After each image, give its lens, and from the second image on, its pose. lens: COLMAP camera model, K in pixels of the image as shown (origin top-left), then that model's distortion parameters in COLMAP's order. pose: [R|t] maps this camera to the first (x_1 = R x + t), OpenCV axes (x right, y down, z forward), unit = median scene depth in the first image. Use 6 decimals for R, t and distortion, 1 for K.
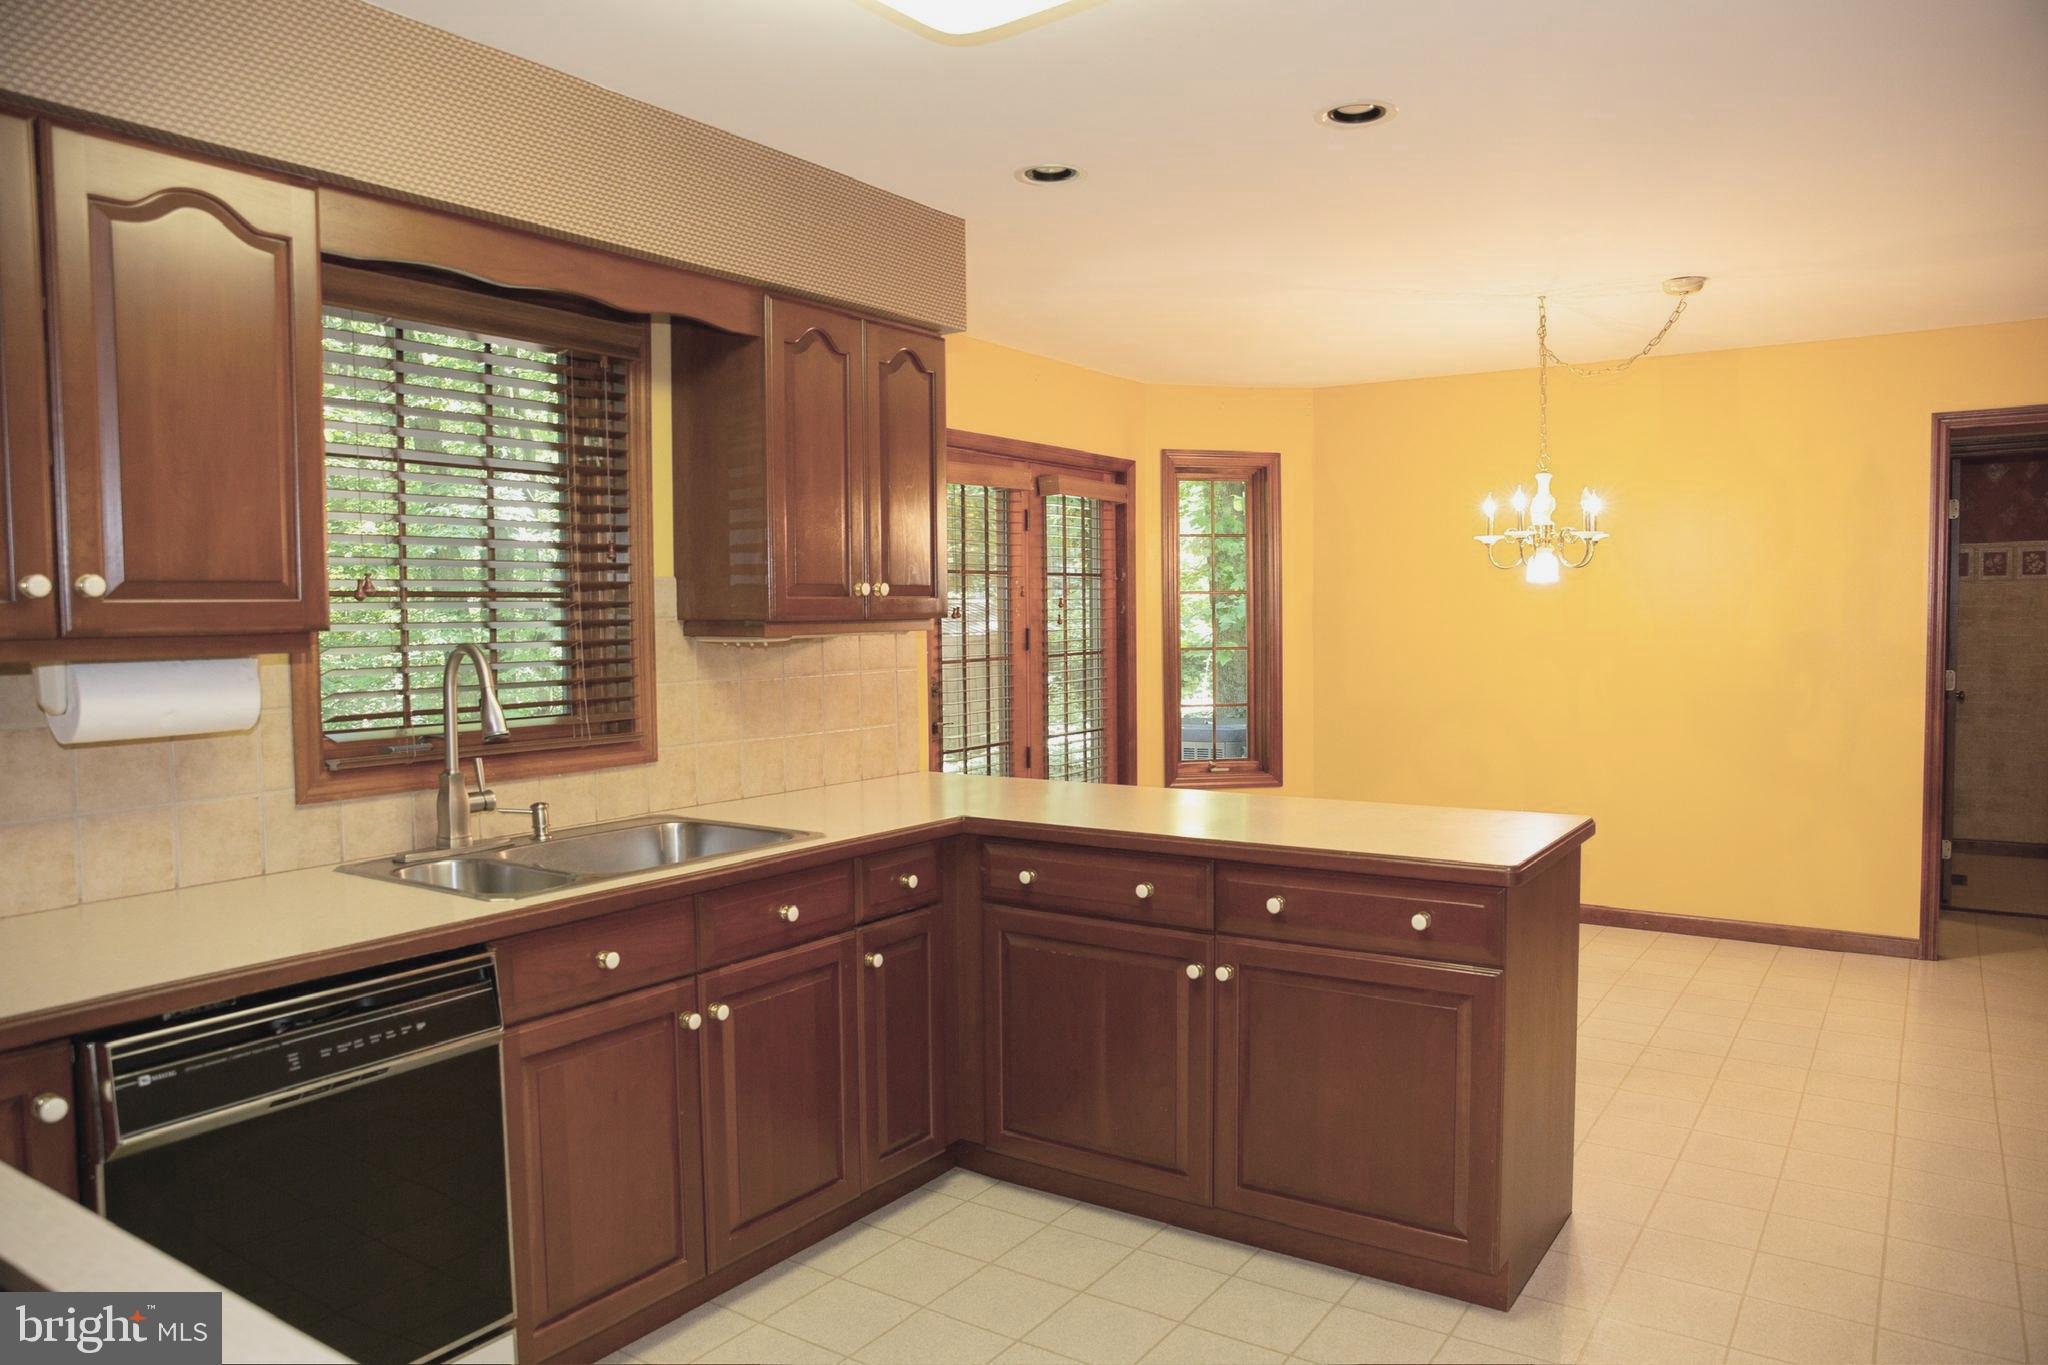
lens RADIAL K [[1392.8, 0, 1024.0], [0, 1392.8, 682.5], [0, 0, 1]] dist [-0.065343, -0.000688]
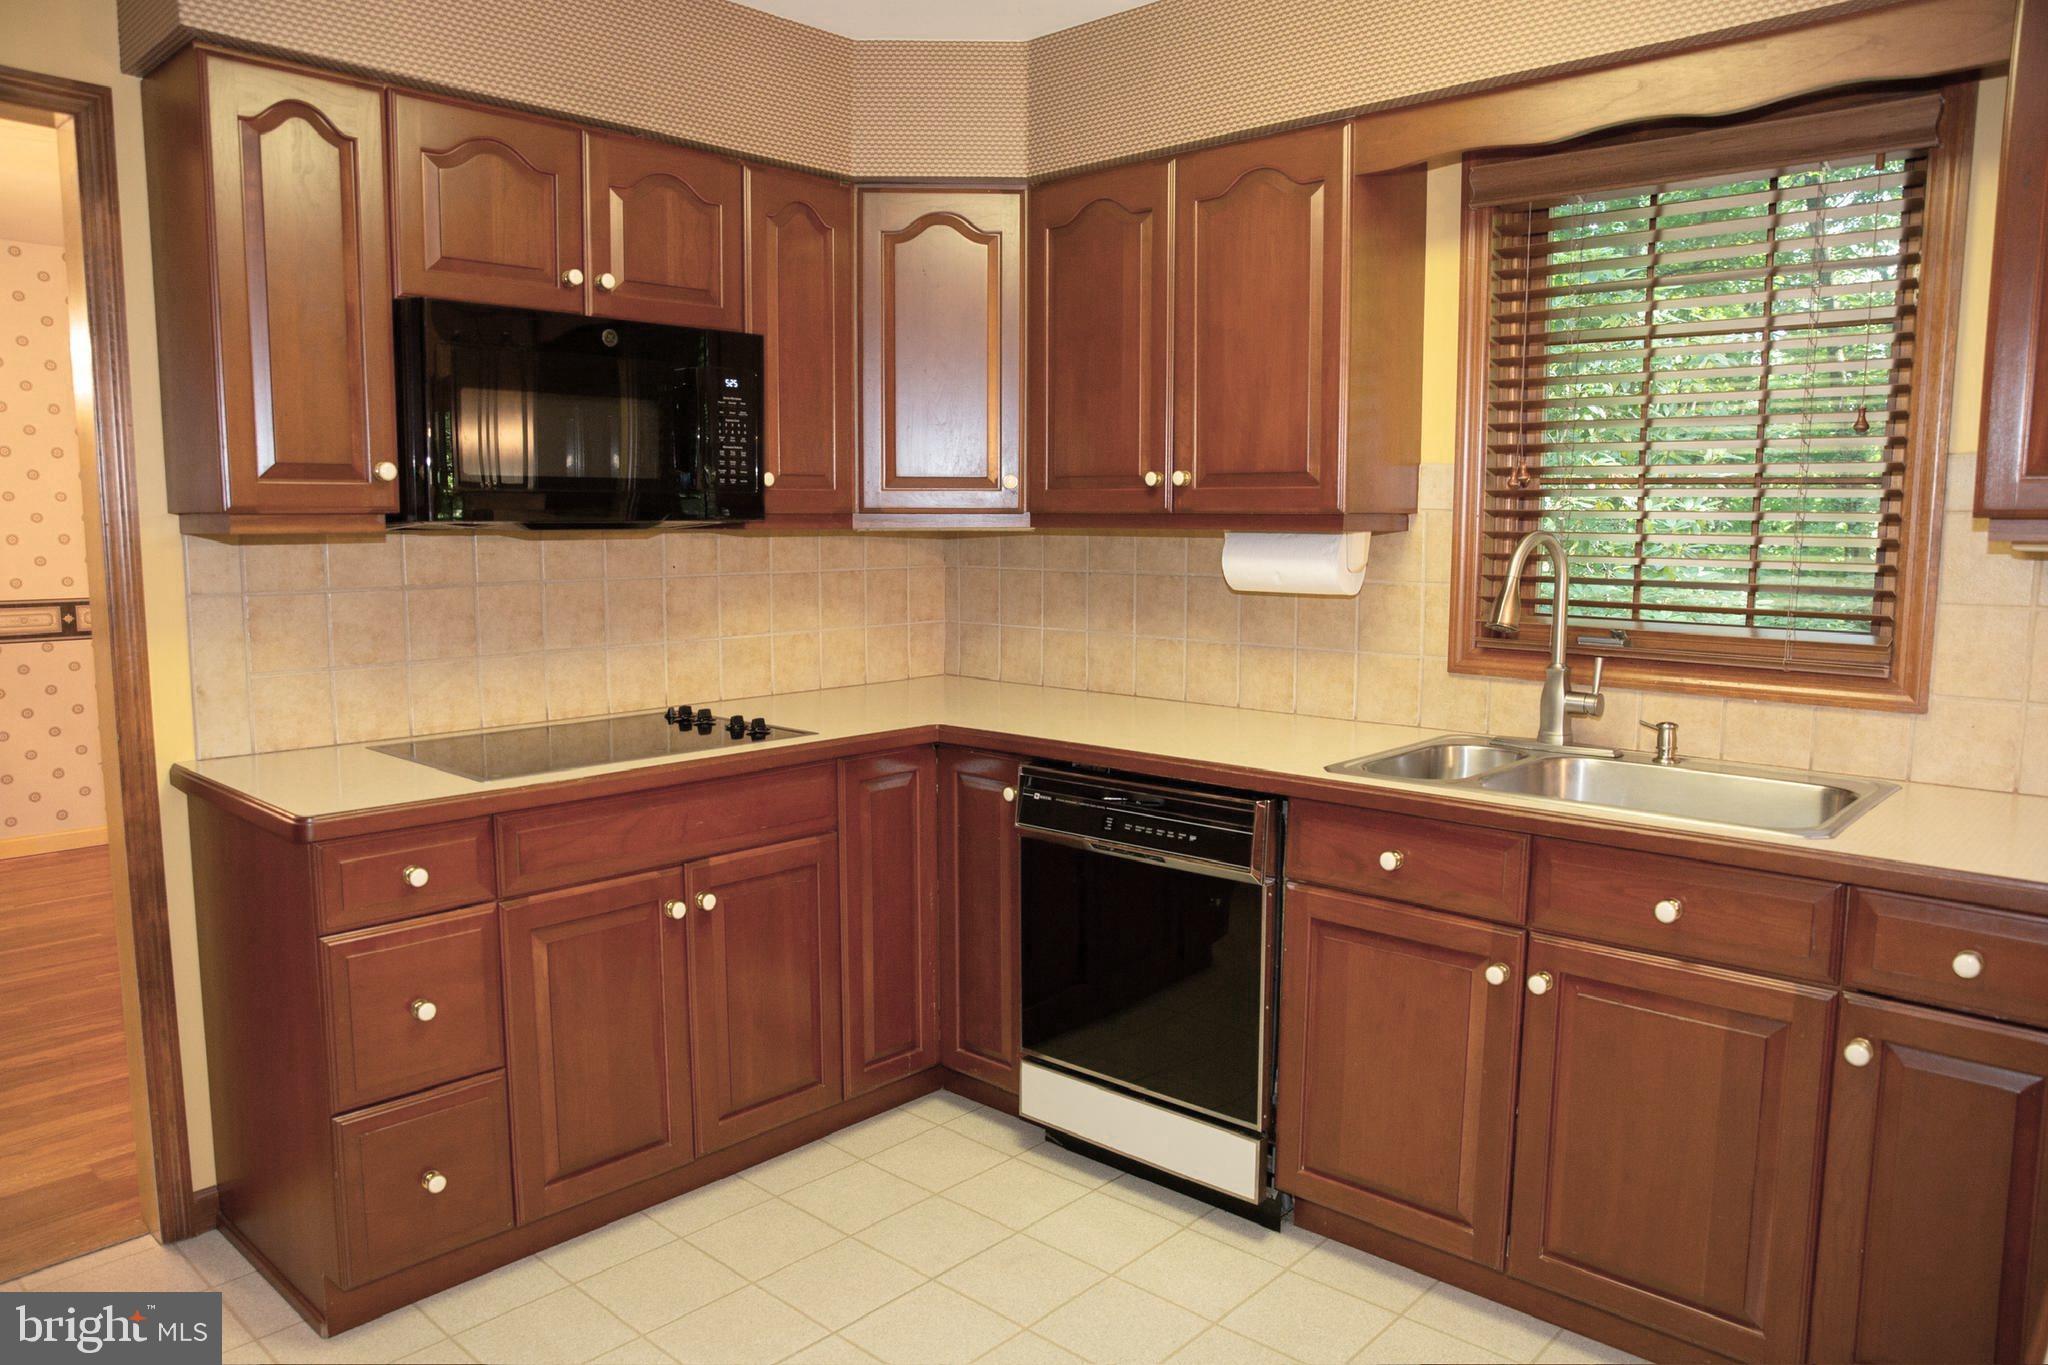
lens RADIAL K [[1394.5, 0, 1024.0], [0, 1394.5, 682.5], [0, 0, 1]] dist [-0.118096, 0.095875]
pose [[-0.147954, 0.127449, -0.980748, 0.586284], [-0.053648, 0.989167, 0.136637, -0.035010], [0.987538, 0.072831, -0.139514, 0.769978]]
